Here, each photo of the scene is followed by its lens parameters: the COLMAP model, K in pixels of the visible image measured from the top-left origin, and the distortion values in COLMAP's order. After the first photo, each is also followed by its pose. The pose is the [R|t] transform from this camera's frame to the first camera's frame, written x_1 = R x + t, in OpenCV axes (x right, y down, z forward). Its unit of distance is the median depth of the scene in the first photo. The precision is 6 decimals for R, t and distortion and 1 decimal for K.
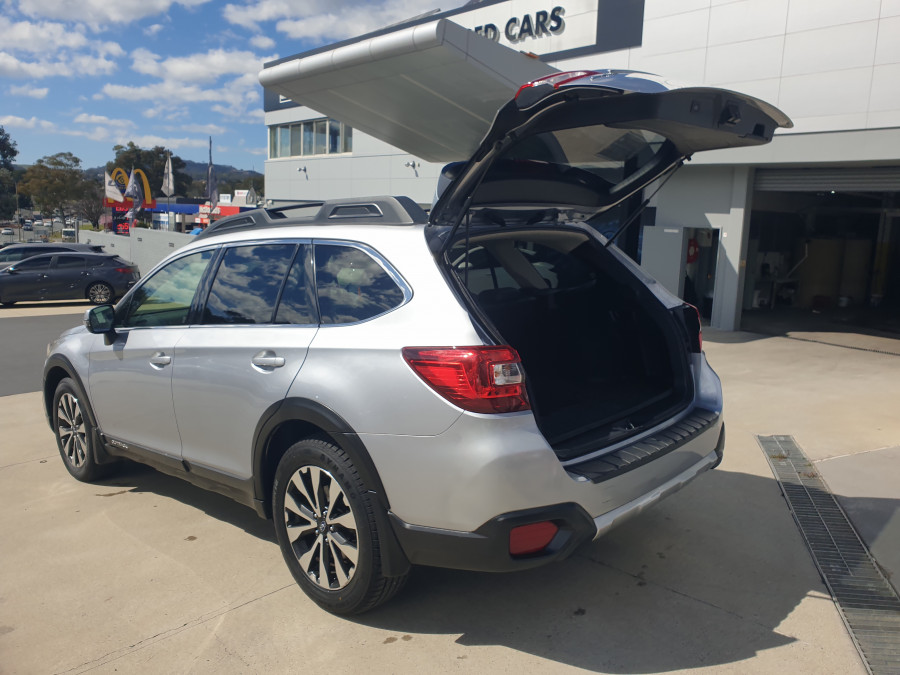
lens RADIAL K [[683.1, 0, 450.0], [0, 683.1, 337.5], [0, 0, 1]] dist [0.006802, 0.007404]
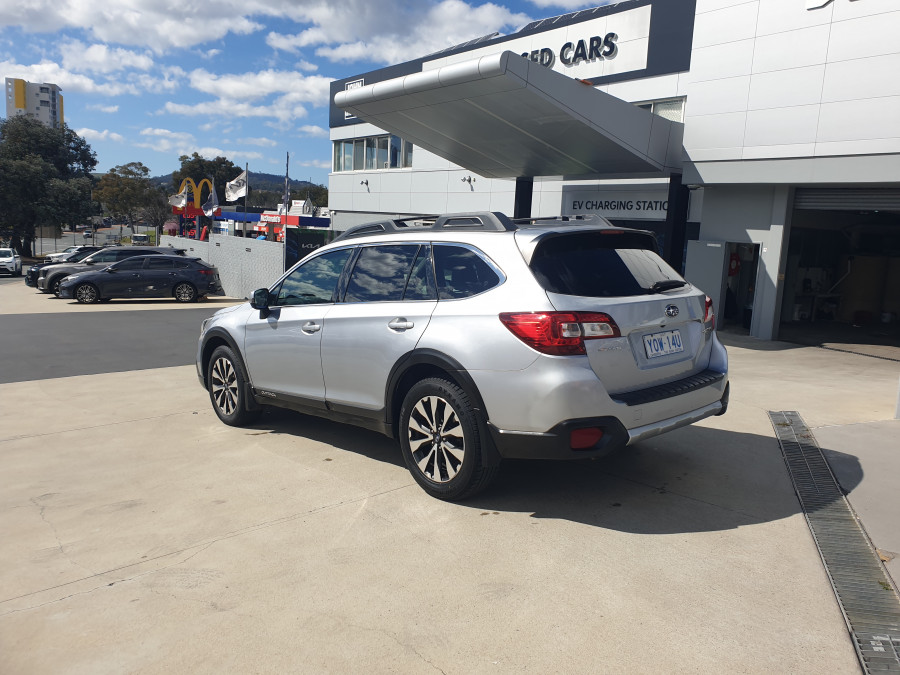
lens RADIAL K [[689.4, 0, 450.0], [0, 689.4, 337.5], [0, 0, 1]] dist [0.068461, -0.122670]
pose [[0.997808, 0.026843, -0.060489, -0.048819], [-0.028037, 0.999427, -0.018980, 0.056905], [0.059945, 0.020634, 0.997988, -0.292721]]
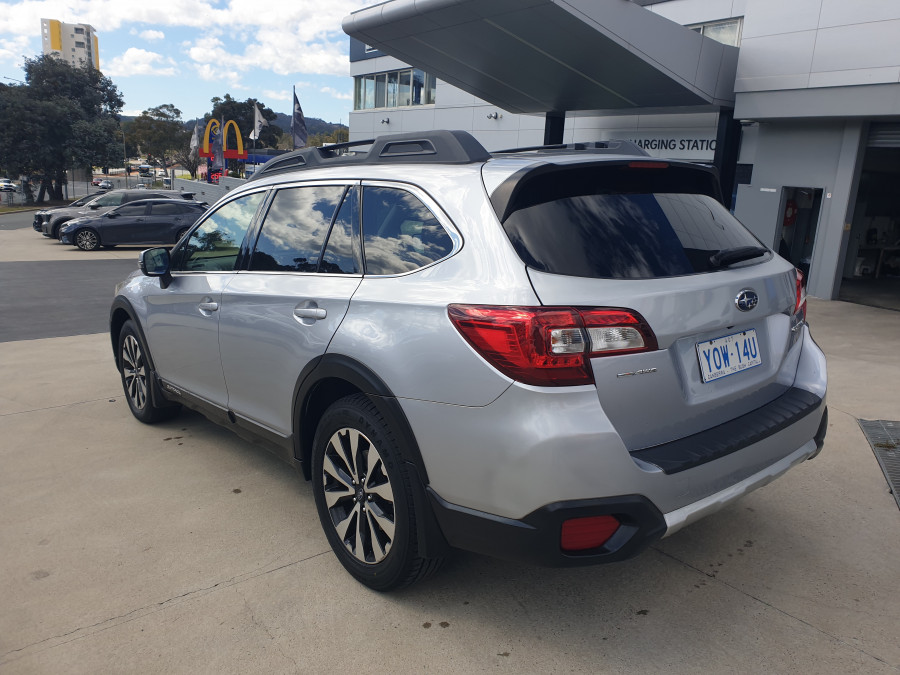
lens RADIAL K [[673.1, 0, 448.7], [0, 673.1, 327.8], [0, 0, 1]] dist [0.002319, -0.000721]
pose [[0.992237, 0.045366, -0.115792, 0.016842], [-0.039365, 0.997786, 0.053598, -0.000434], [0.117968, -0.048624, 0.991826, 0.079782]]
